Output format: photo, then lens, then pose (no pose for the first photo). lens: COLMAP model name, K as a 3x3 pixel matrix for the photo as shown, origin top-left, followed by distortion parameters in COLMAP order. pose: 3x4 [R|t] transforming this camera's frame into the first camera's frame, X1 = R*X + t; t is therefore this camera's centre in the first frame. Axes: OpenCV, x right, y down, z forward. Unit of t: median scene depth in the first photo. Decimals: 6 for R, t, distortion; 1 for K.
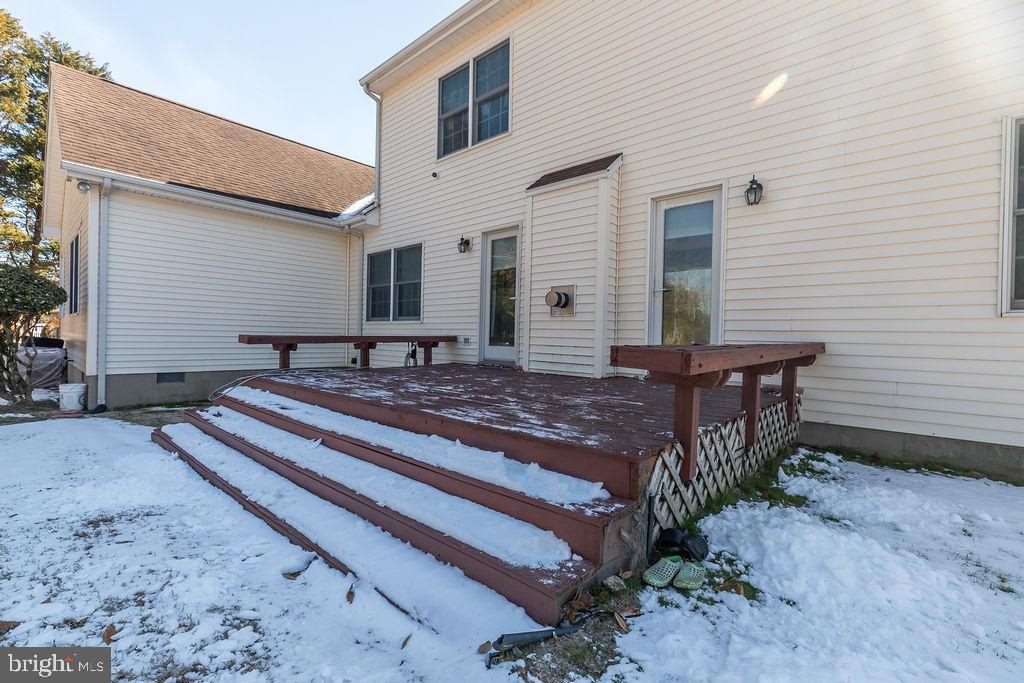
lens RADIAL K [[468.4, 0, 508.6], [0, 468.4, 339.8], [0, 0, 1]] dist [0.001988, 0.000151]
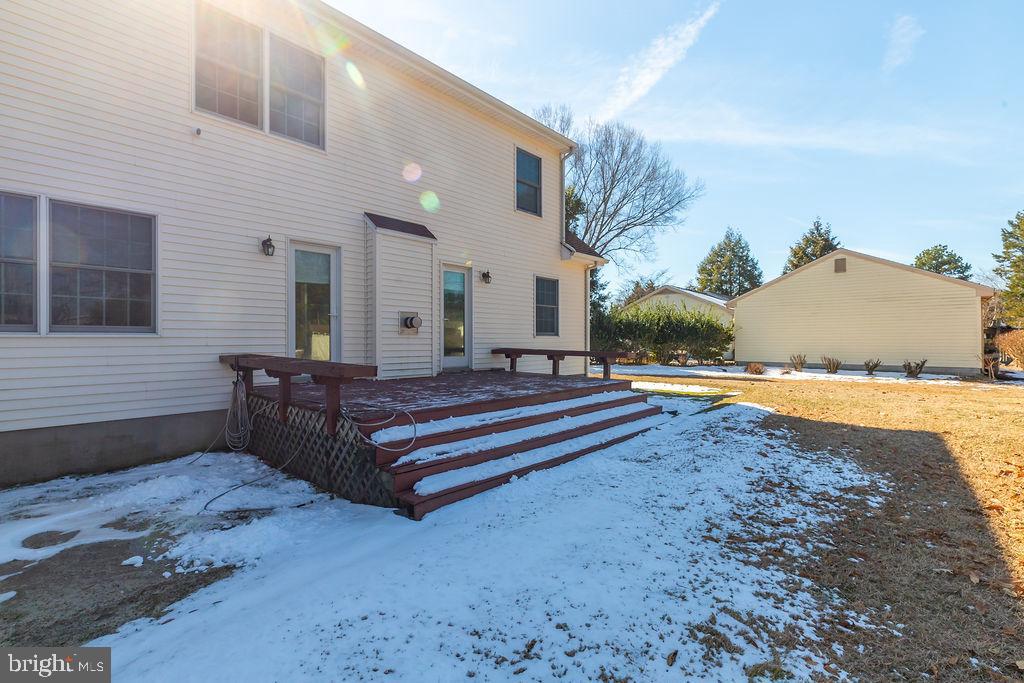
lens RADIAL K [[468.4, 0, 508.6], [0, 468.4, 339.8], [0, 0, 1]] dist [0.001988, 0.000151]
pose [[-0.025590, -0.005140, 0.999659, -0.995221], [0.024511, 0.999683, 0.005767, -0.026574], [-0.999372, 0.024651, -0.025456, 0.600441]]
